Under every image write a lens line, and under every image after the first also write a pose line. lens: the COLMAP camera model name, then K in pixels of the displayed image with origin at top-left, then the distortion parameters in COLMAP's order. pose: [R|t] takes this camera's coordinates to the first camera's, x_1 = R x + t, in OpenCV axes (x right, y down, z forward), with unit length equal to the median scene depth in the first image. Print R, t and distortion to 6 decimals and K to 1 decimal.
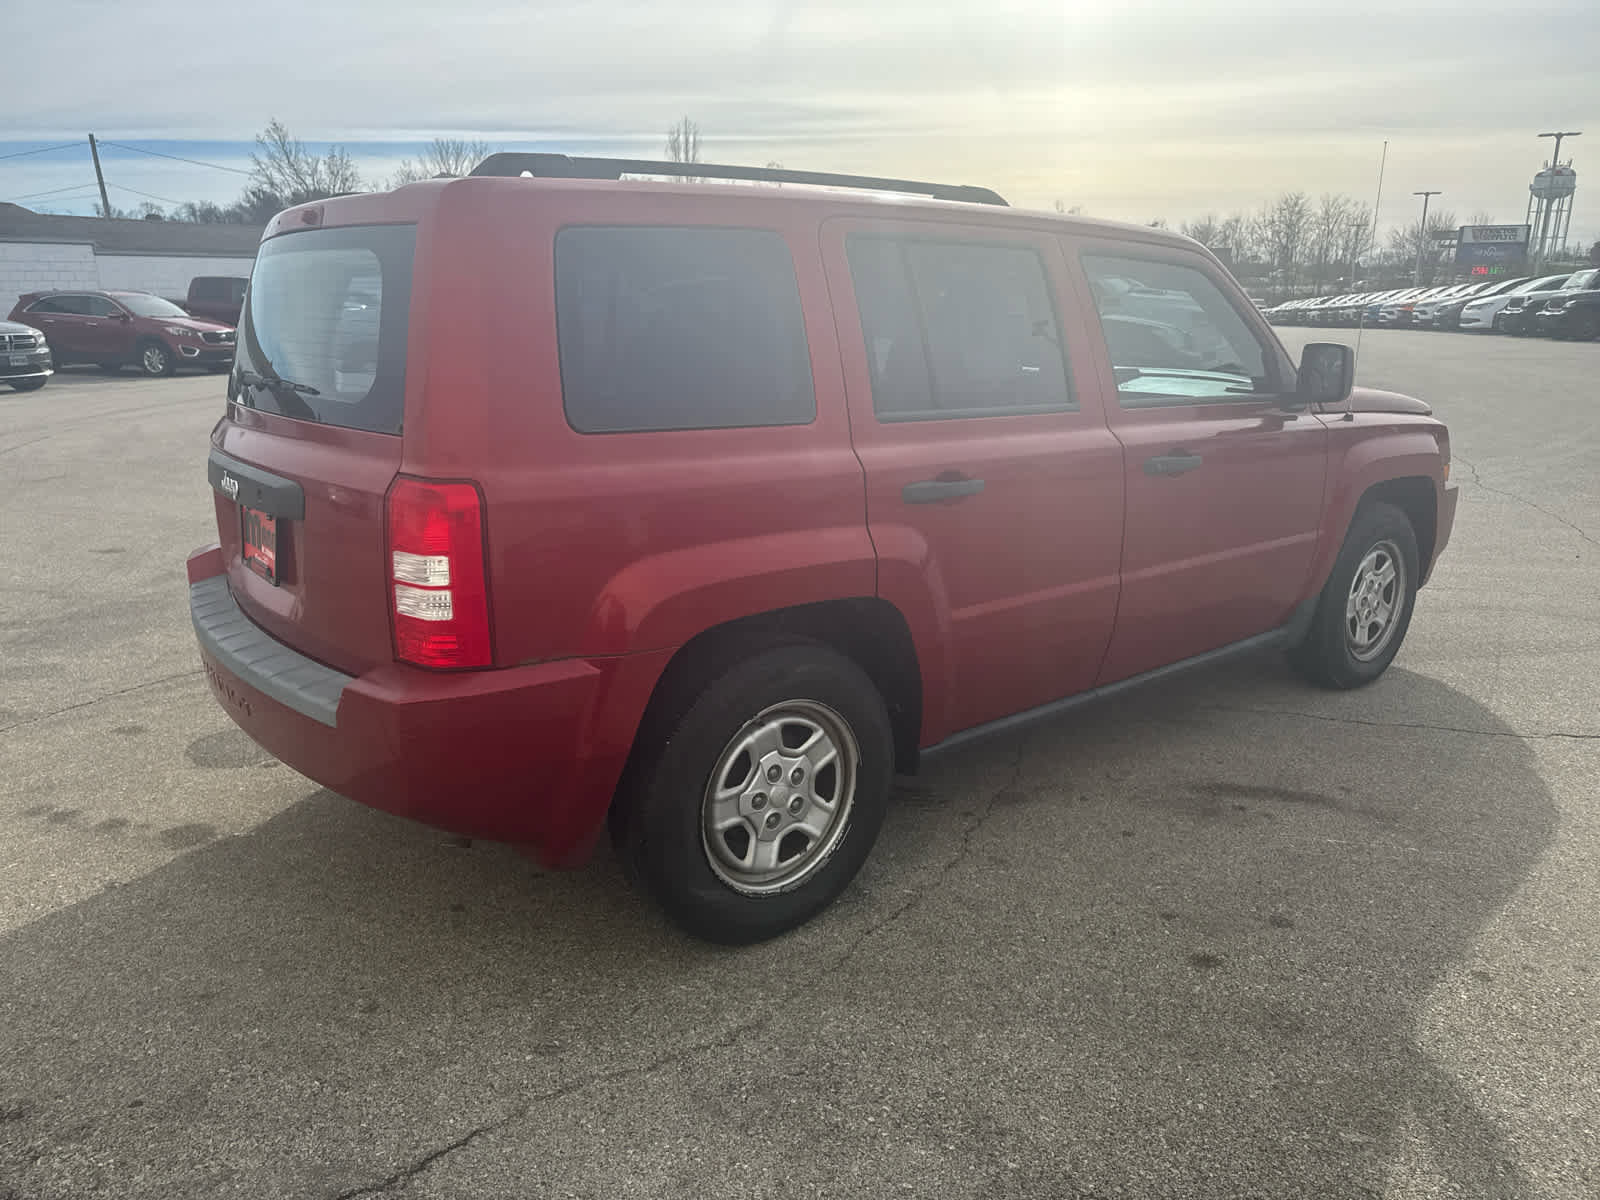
lens RADIAL K [[1103.9, 0, 833.3], [0, 1103.9, 607.7], [0, 0, 1]] dist [0.026126, -0.022479]
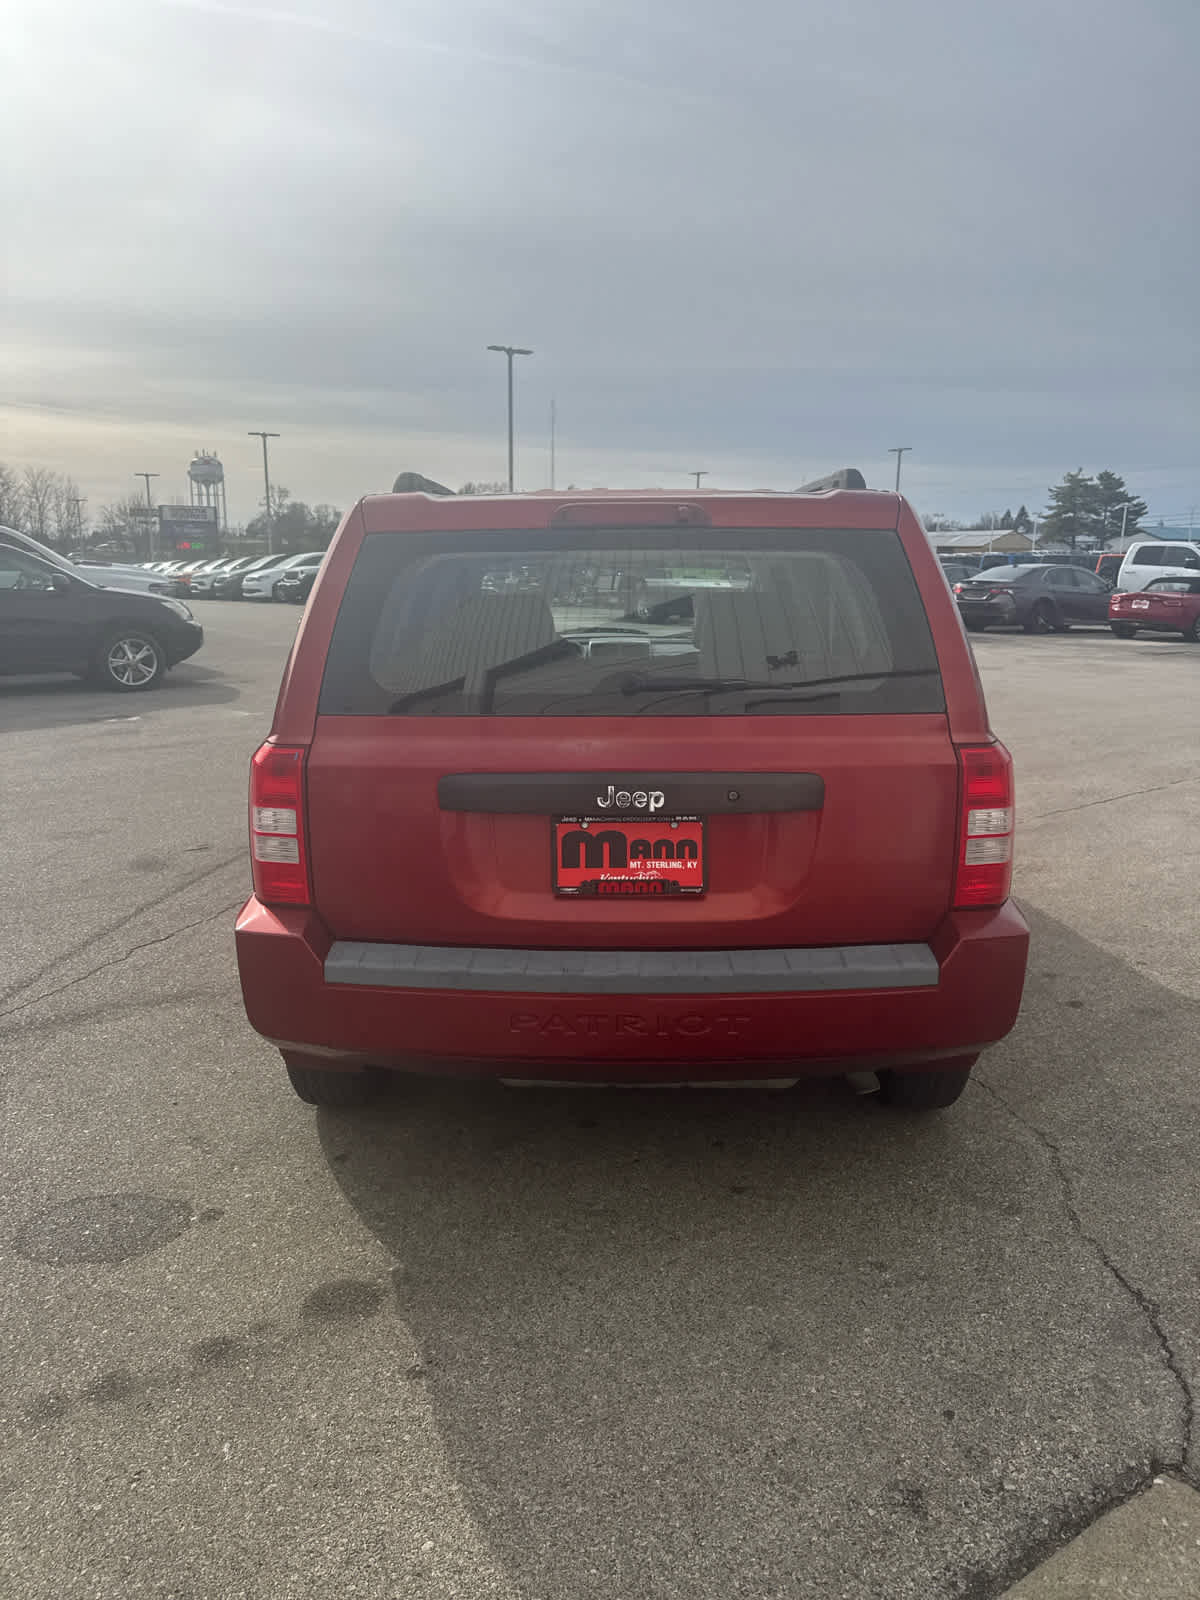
lens RADIAL K [[1103.9, 0, 600.0], [0, 1103.9, 800.0], [0, 0, 1]] dist [0.026126, -0.022479]
pose [[0.647307, -0.150538, 0.747216, -0.365025], [0.200053, 0.979490, 0.024028, -0.039032], [-0.735508, 0.133930, 0.664146, 0.128639]]
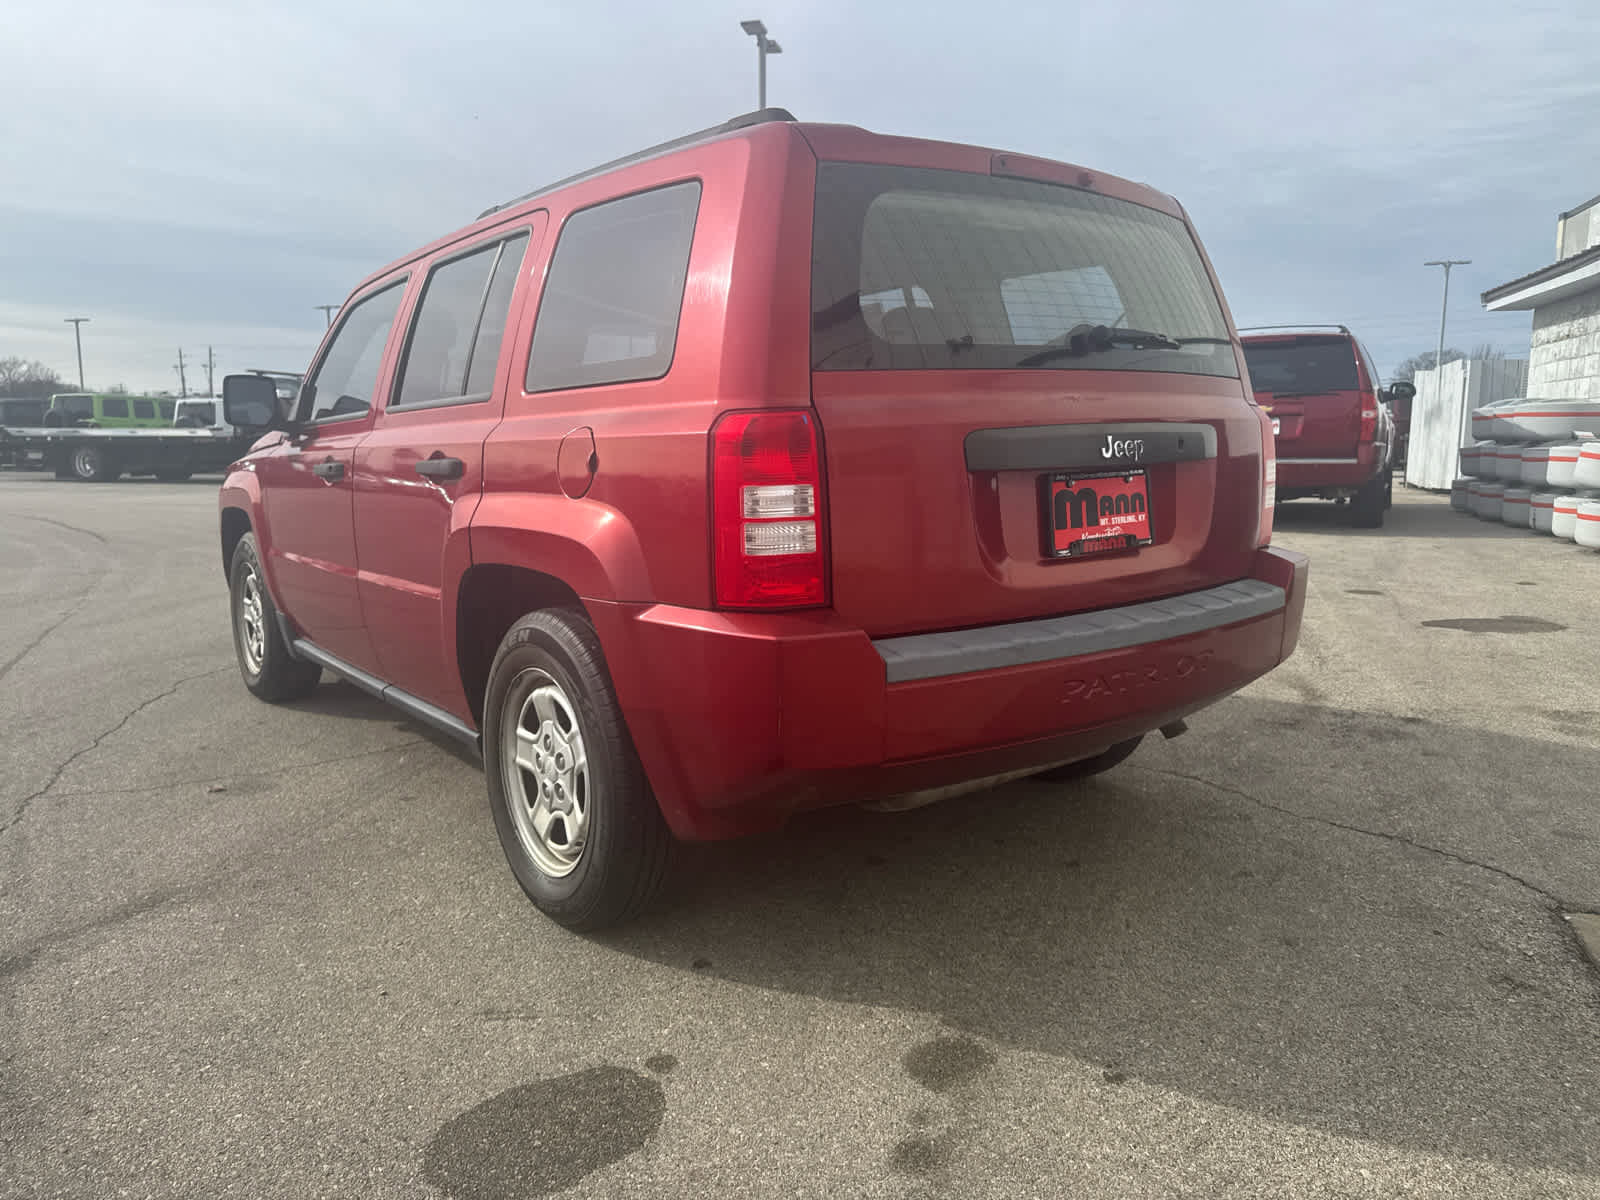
lens RADIAL K [[1103.9, 0, 833.3], [0, 1103.9, 607.7], [0, 0, 1]] dist [0.026126, -0.022479]
pose [[0.029049, -0.162471, 0.986286, -0.431524], [0.271439, 0.950907, 0.148649, -0.053535], [-0.962017, 0.263399, 0.071724, 0.358376]]
